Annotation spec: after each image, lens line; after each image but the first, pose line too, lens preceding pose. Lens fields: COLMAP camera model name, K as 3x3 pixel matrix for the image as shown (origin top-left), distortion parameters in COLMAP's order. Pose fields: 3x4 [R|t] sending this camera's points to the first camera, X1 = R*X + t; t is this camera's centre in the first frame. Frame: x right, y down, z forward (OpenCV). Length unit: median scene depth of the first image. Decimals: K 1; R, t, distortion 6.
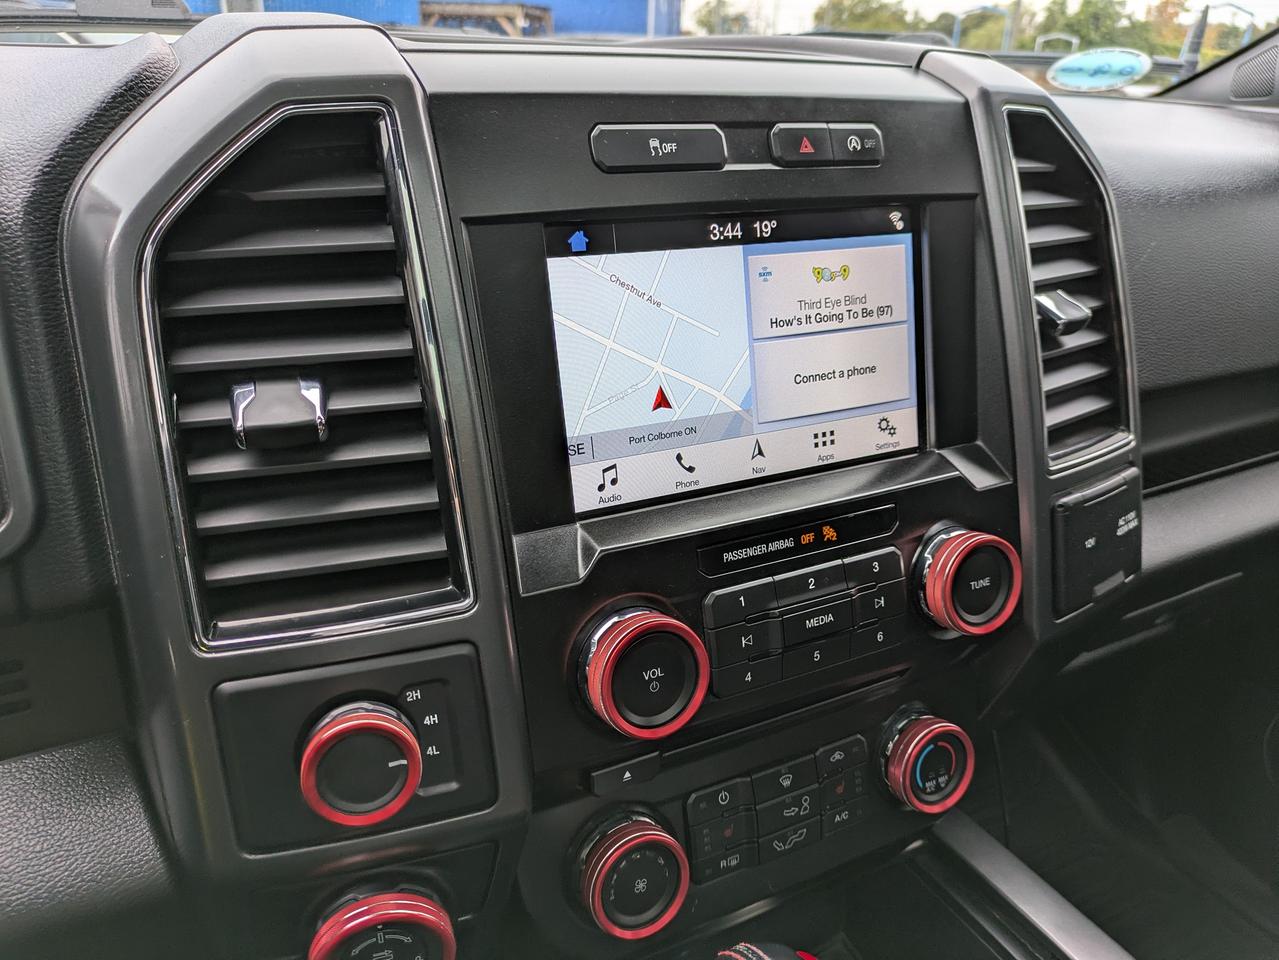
lens RADIAL K [[939.1, 0, 637.4], [0, 939.1, 492.4], [0, 0, 1]] dist [0.004317, -0.011446]
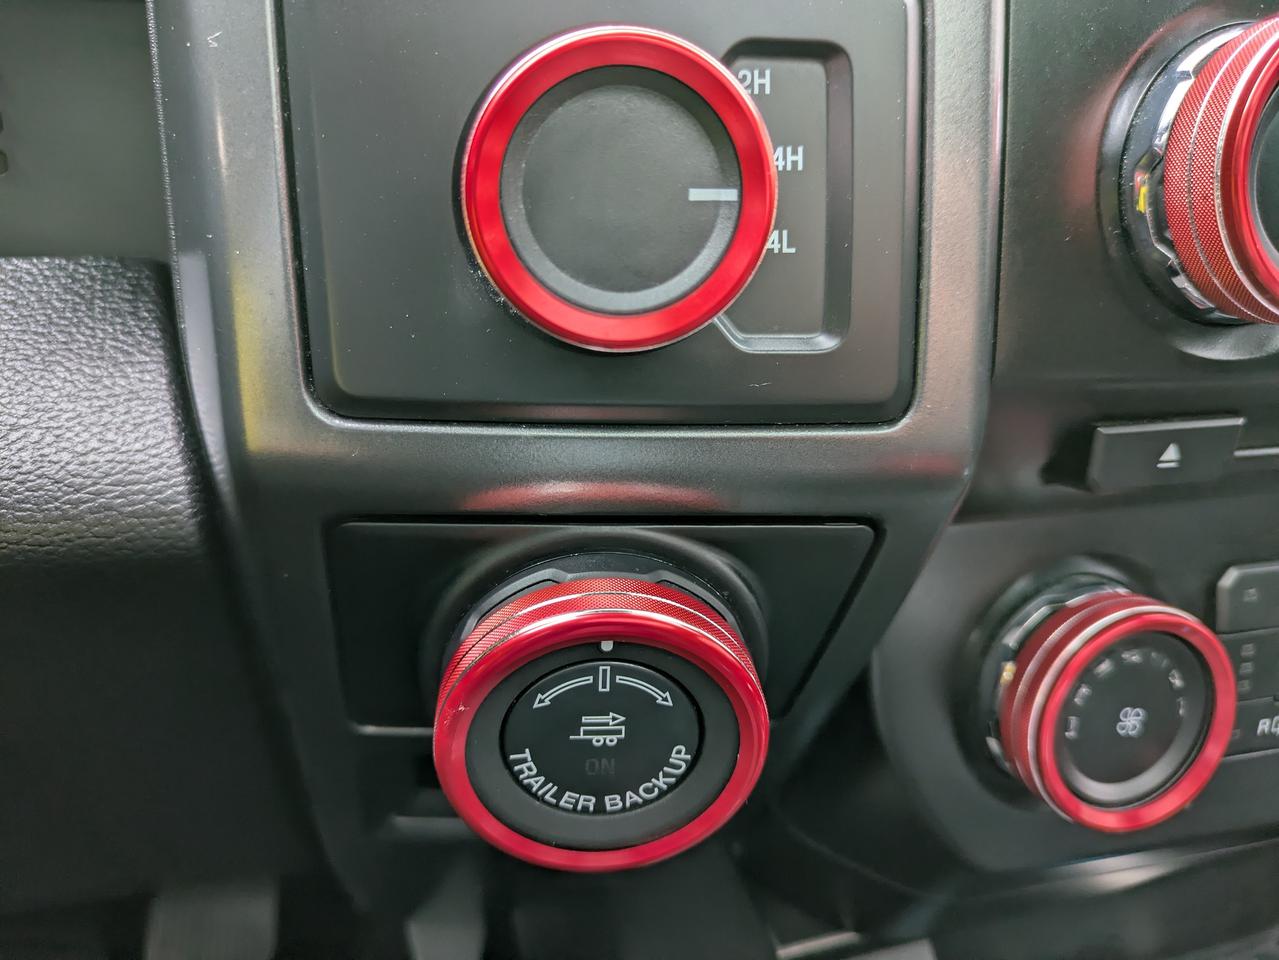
lens RADIAL K [[939.1, 0, 638.7], [0, 939.1, 481.7], [0, 0, 1]] dist [0.004317, -0.011446]
pose [[0.973187, 0.117857, -0.197525, -0.156043], [-0.112175, 0.992893, 0.039756, 0.309298], [0.200806, -0.016533, 0.979491, 0.498200]]
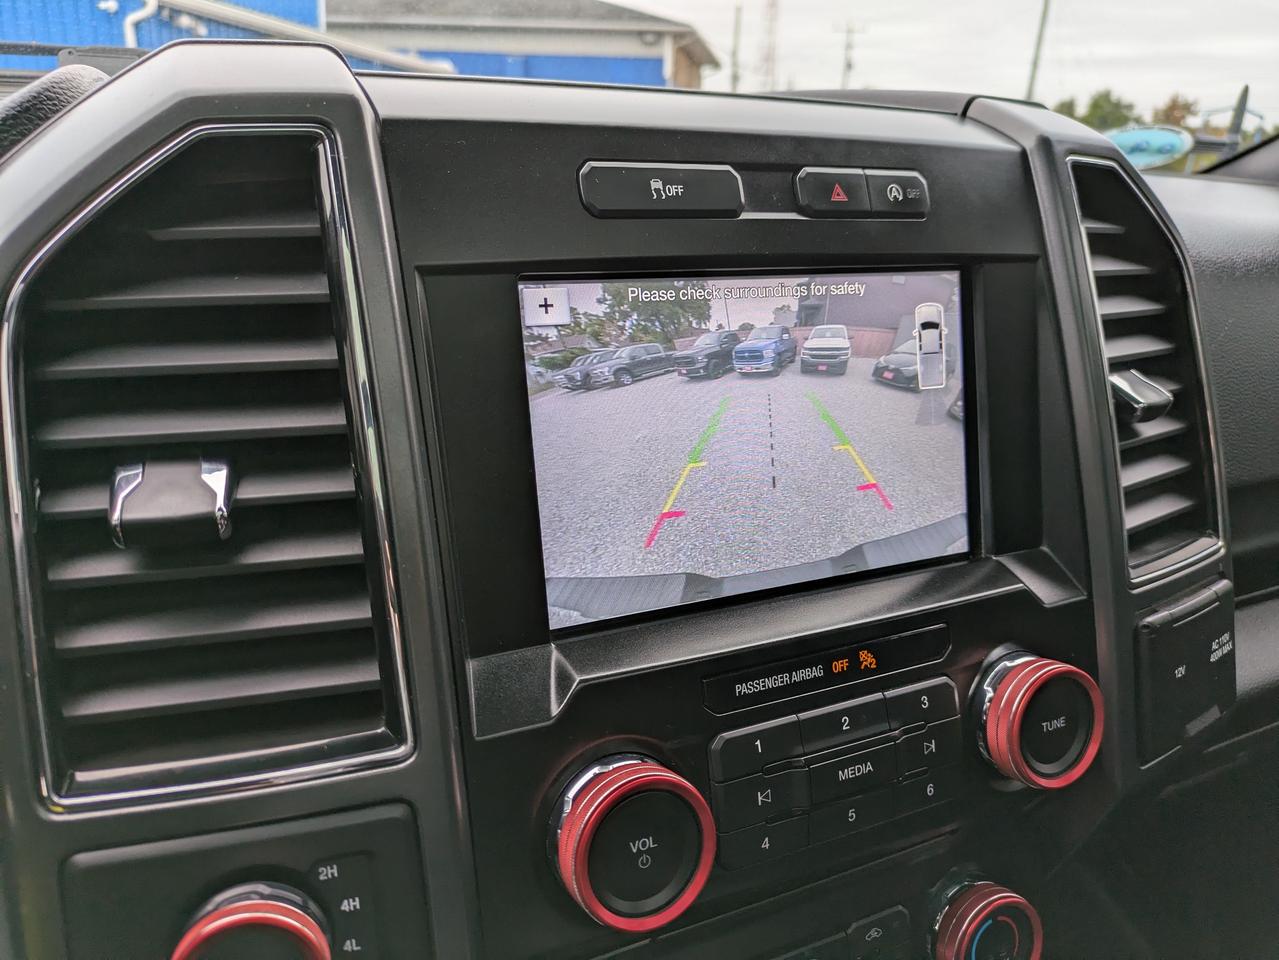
lens RADIAL K [[939.1, 0, 618.9], [0, 939.1, 497.0], [0, 0, 1]] dist [0.004317, -0.011446]
pose [[0.999362, 0.016860, -0.031482, 0.014504], [-0.019460, 0.996260, -0.084185, -0.024101], [0.029945, 0.084744, 0.995953, 0.180712]]
